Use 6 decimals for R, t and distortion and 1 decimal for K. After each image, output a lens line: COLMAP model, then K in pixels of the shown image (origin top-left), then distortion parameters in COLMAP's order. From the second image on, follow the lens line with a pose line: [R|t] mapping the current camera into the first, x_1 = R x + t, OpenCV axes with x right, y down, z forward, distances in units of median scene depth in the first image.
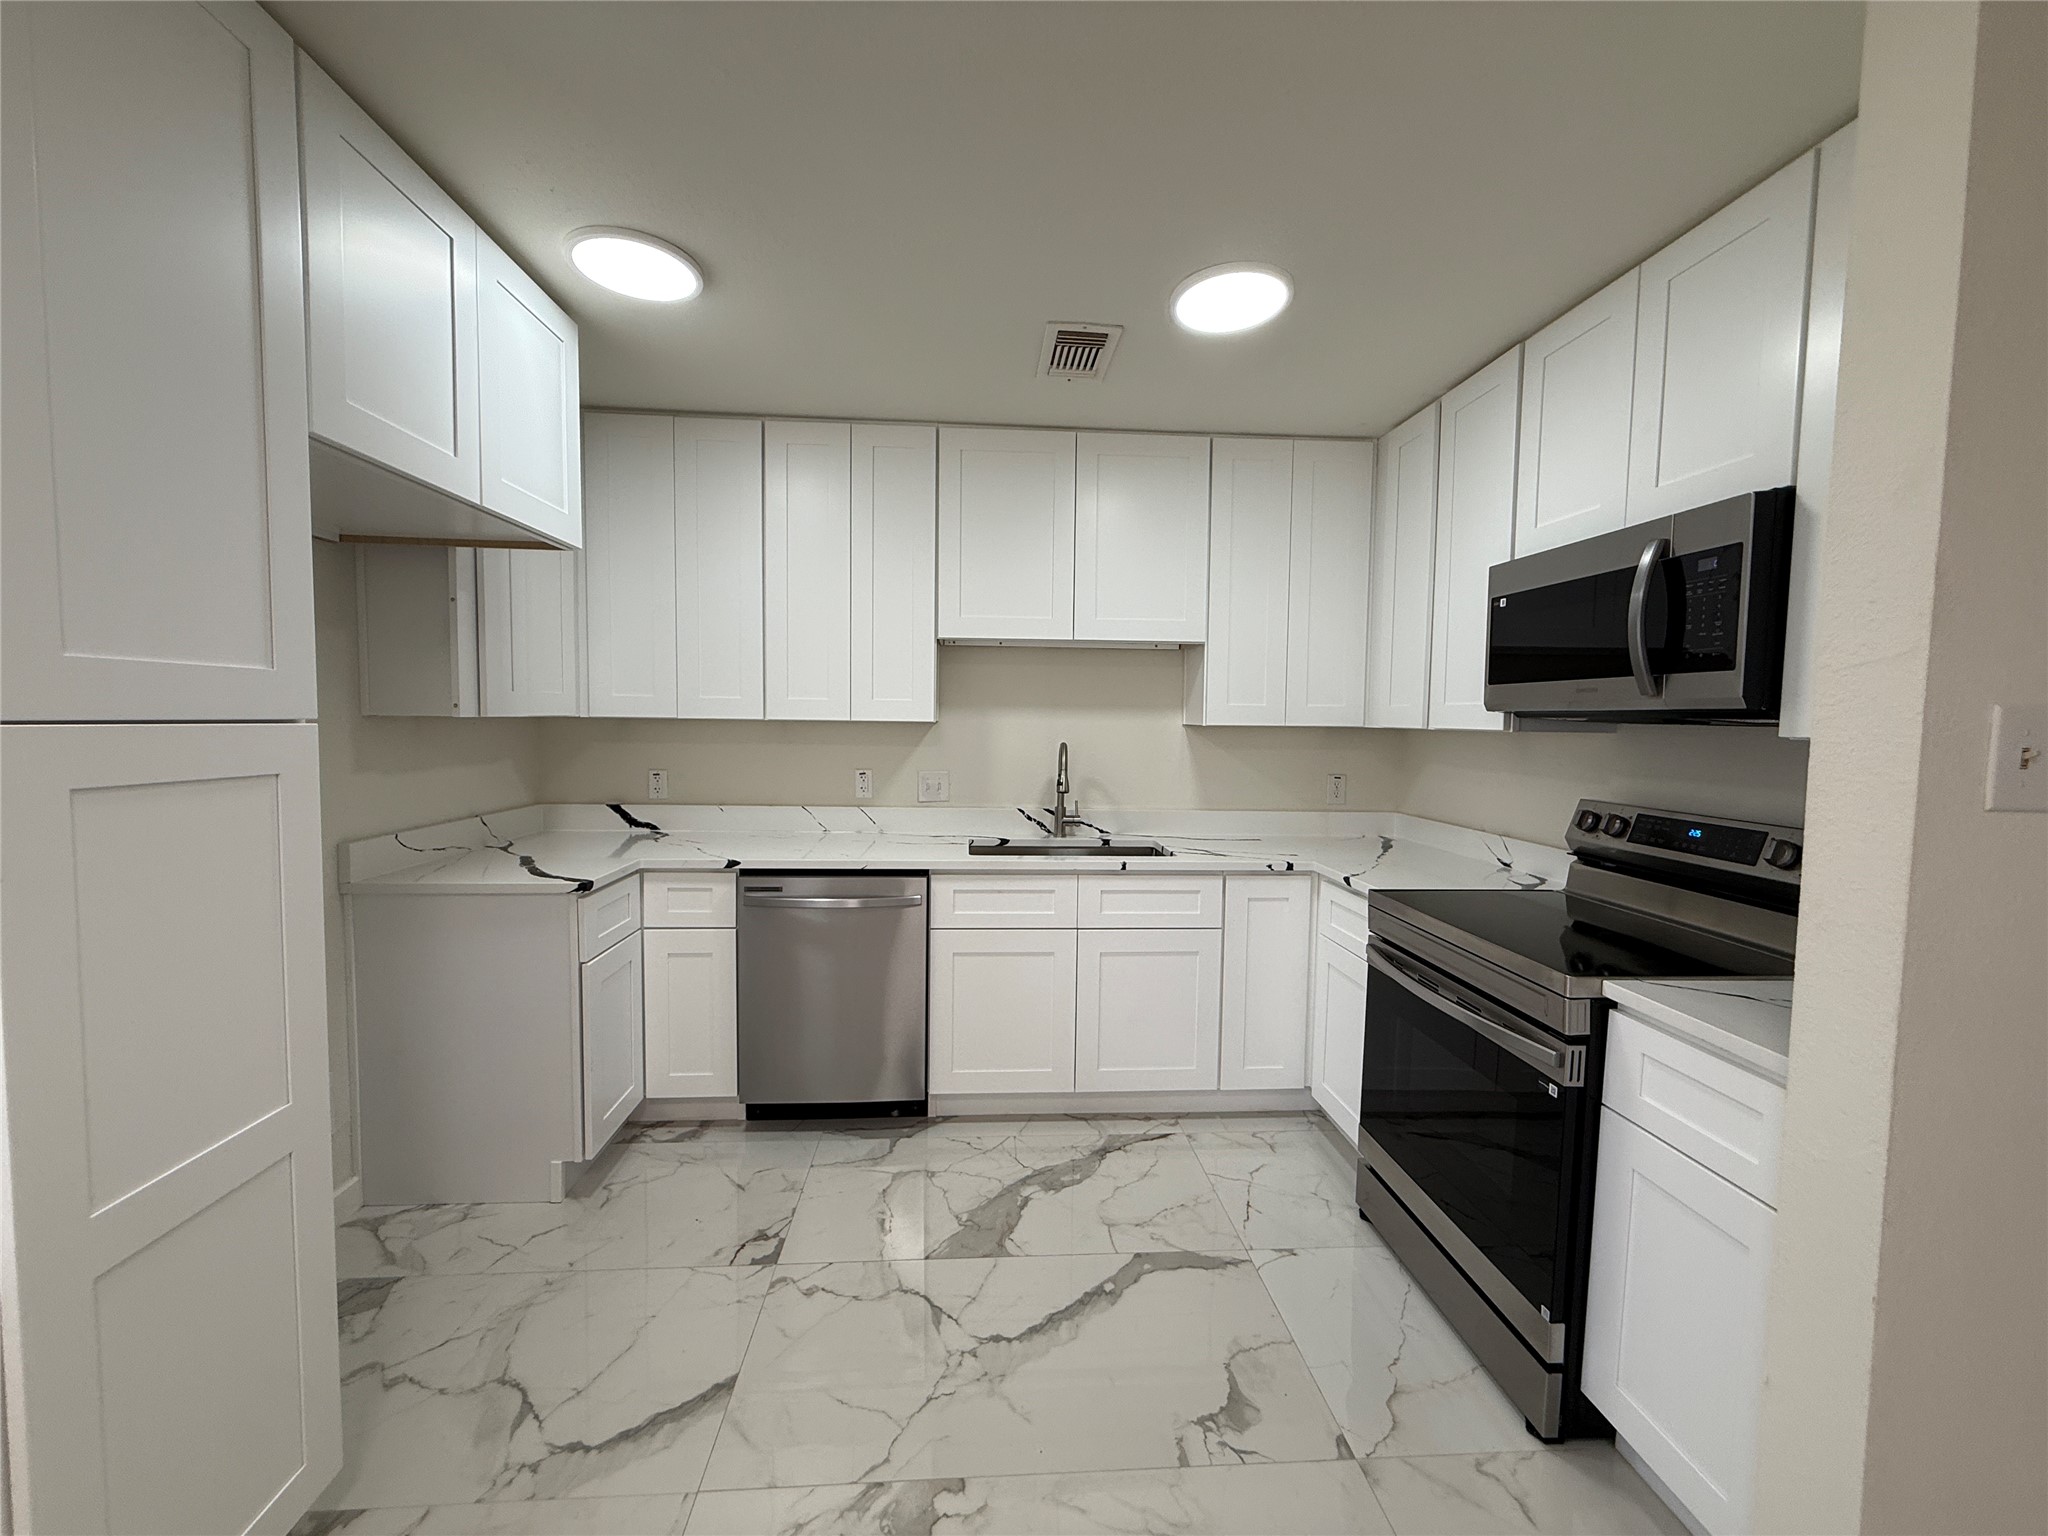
lens RADIAL K [[815.2, 0, 1020.5], [0, 815.2, 763.0], [0, 0, 1]] dist [-0.000581, 0.000258]
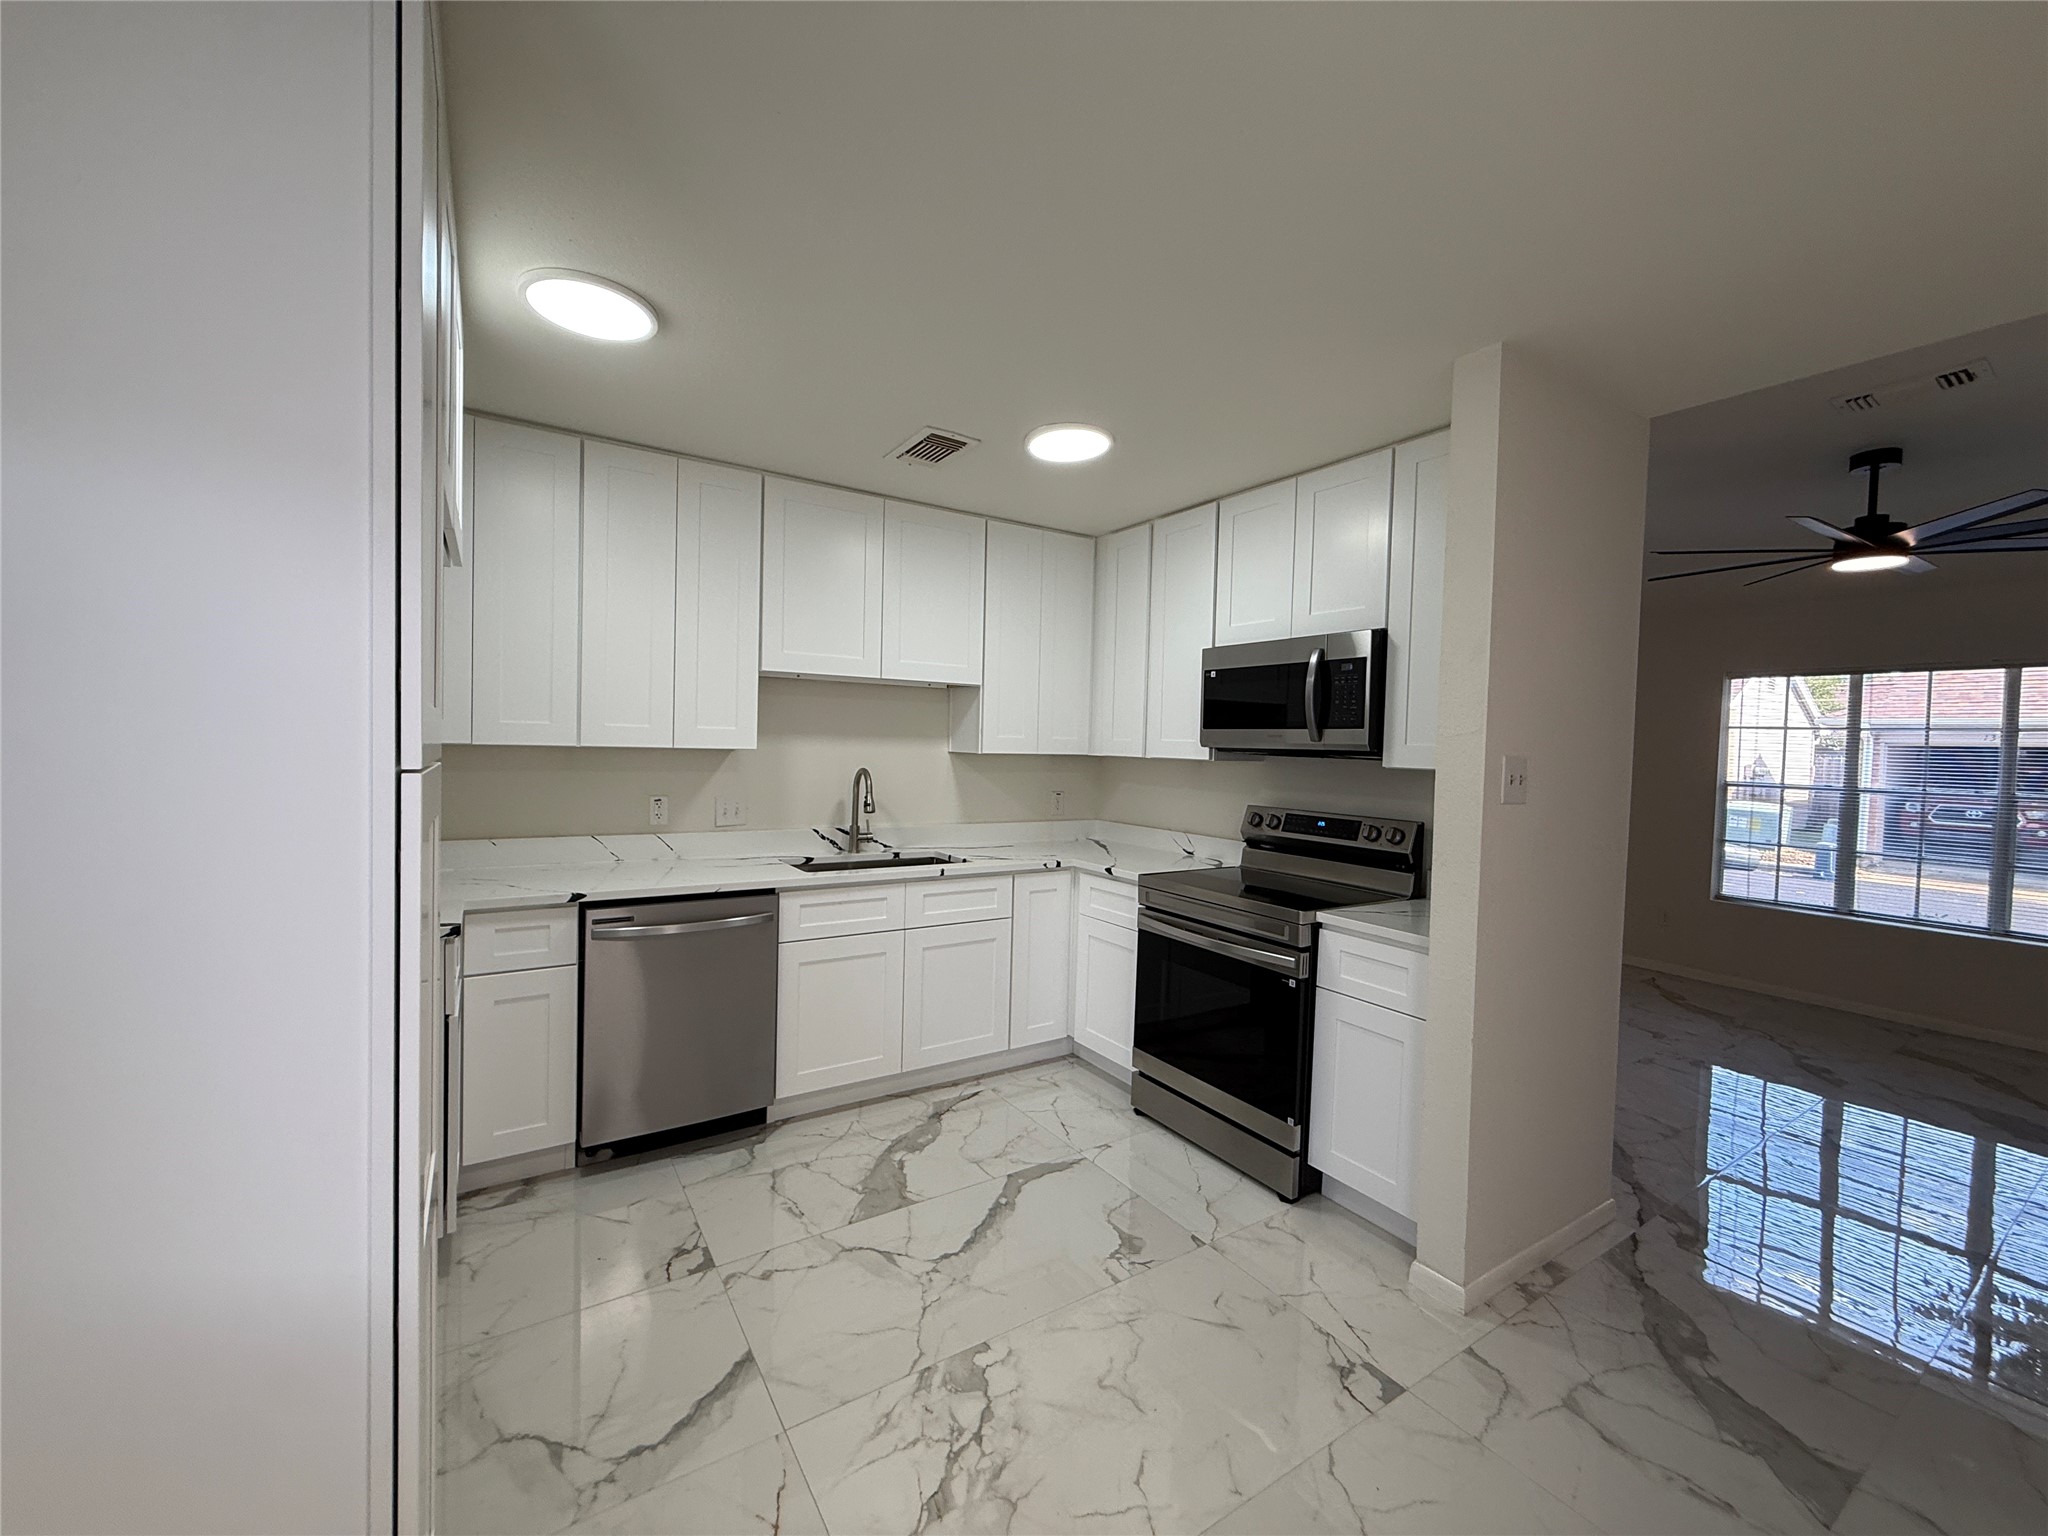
lens RADIAL K [[815.2, 0, 1019.8], [0, 815.2, 762.6], [0, 0, 1]] dist [-0.000581, 0.000258]
pose [[0.872514, -0.002899, 0.488580, -0.371007], [0.013553, 0.999741, -0.018271, -0.011008], [-0.488400, 0.022564, 0.872328, -0.101756]]
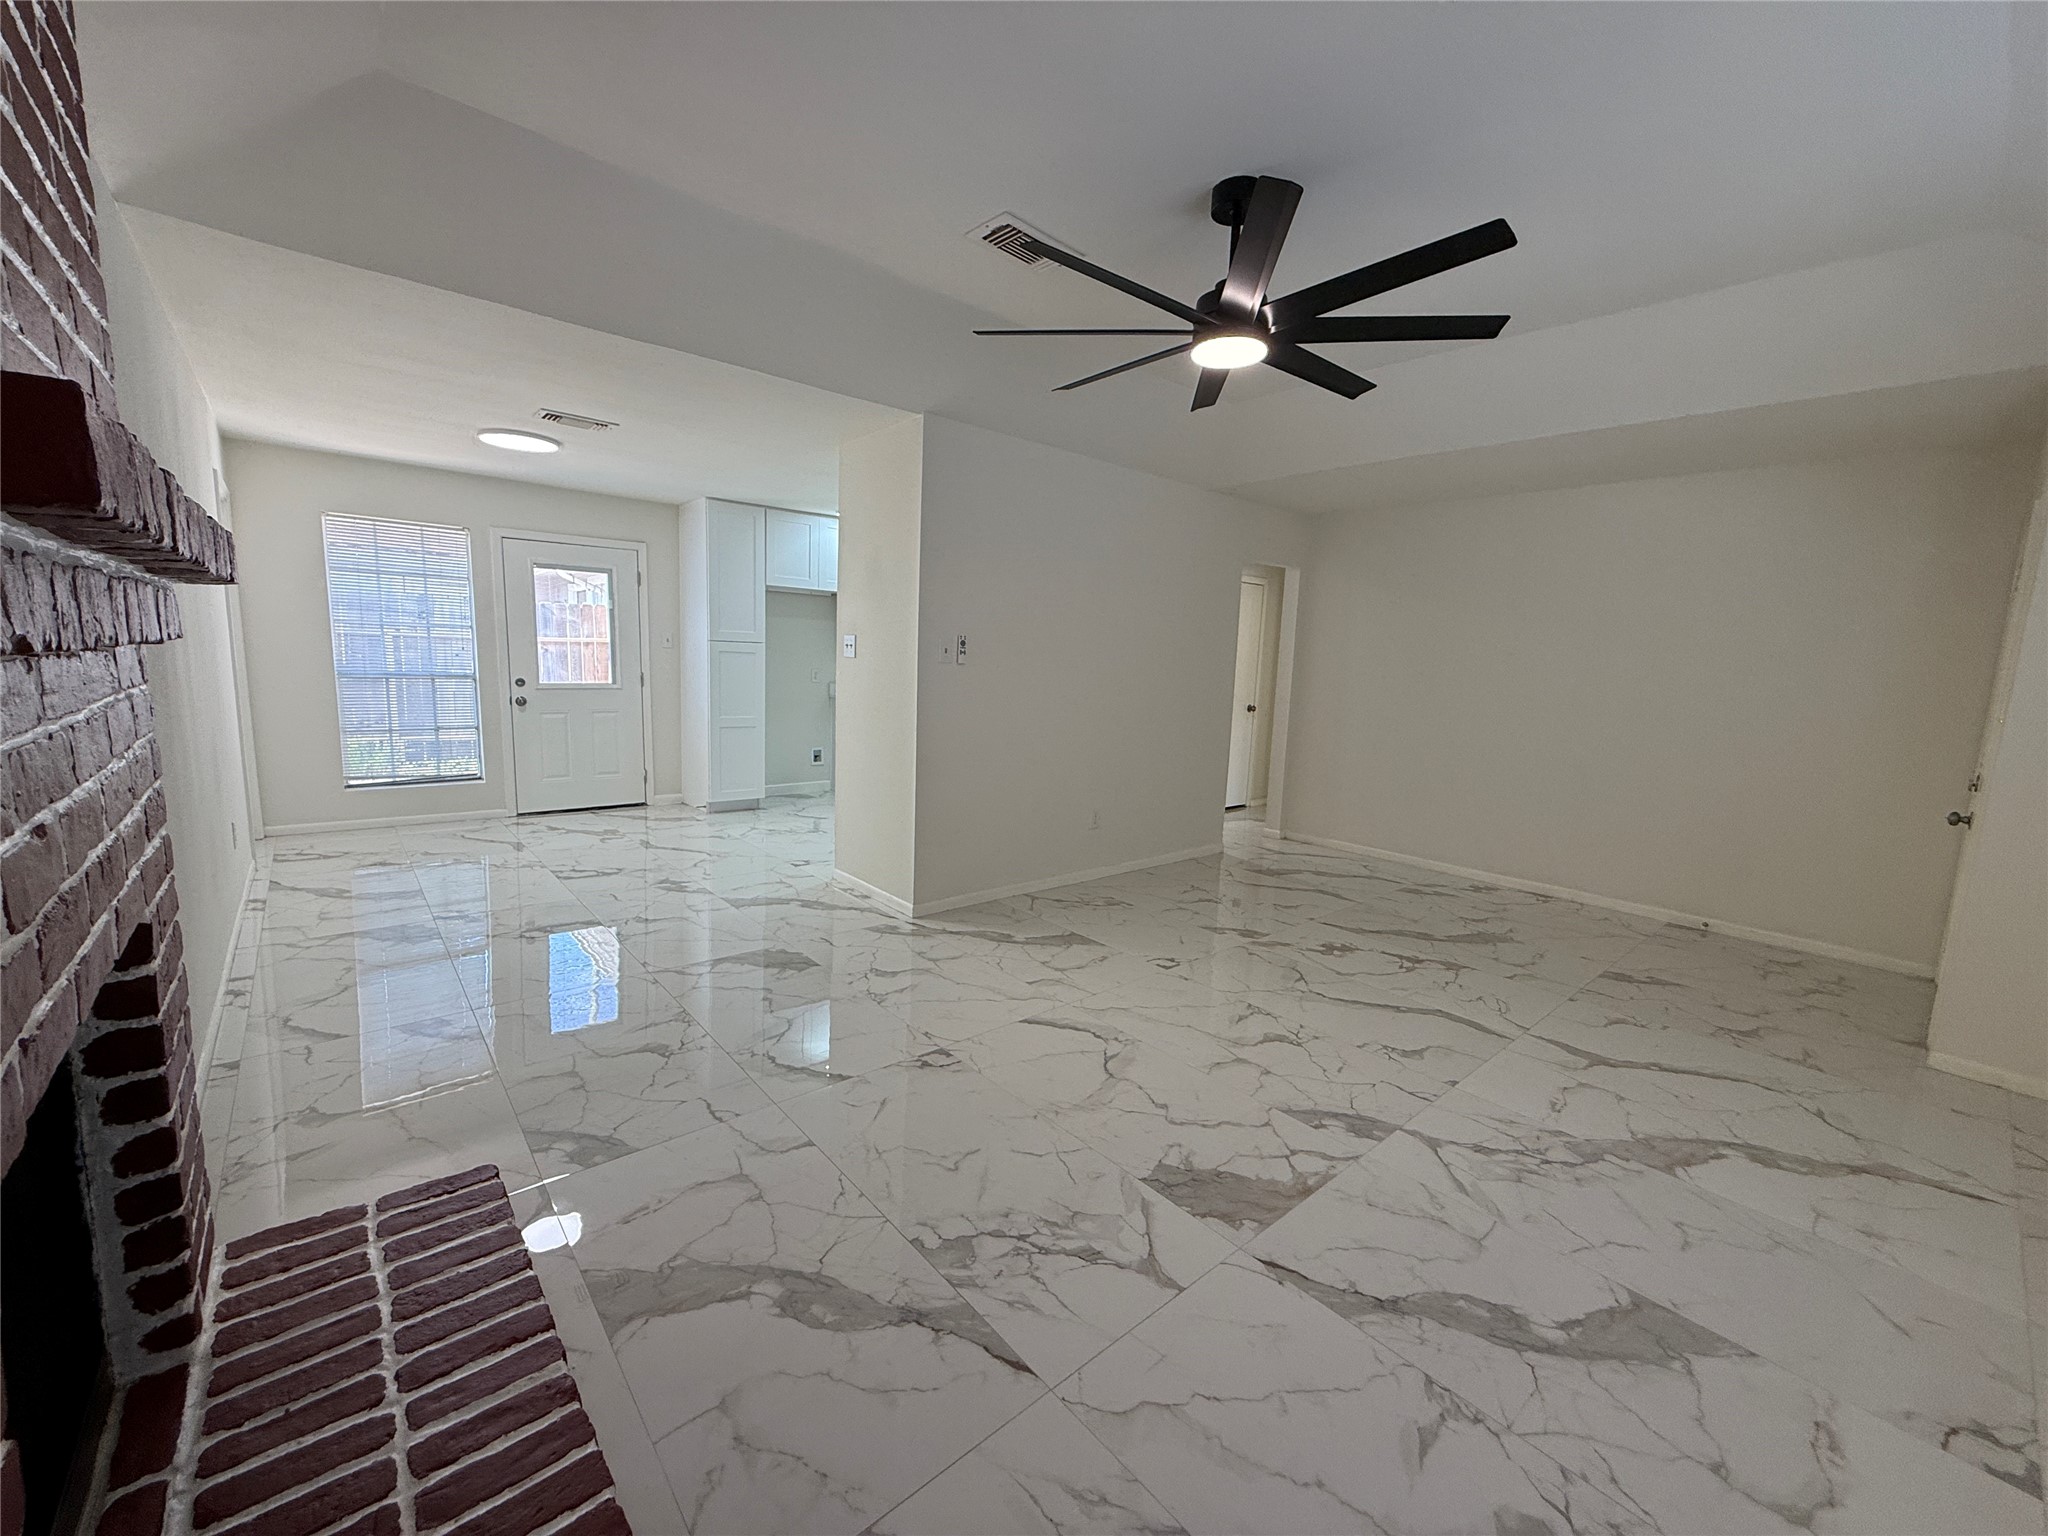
lens RADIAL K [[815.2, 0, 1019.8], [0, 815.2, 765.8], [0, 0, 1]] dist [-0.000581, 0.000258]
pose [[0.599164, 0.113566, -0.792531, 2.070199], [-0.076626, 0.993479, 0.084430, 0.078500], [0.796951, 0.010141, 0.603958, -0.384858]]
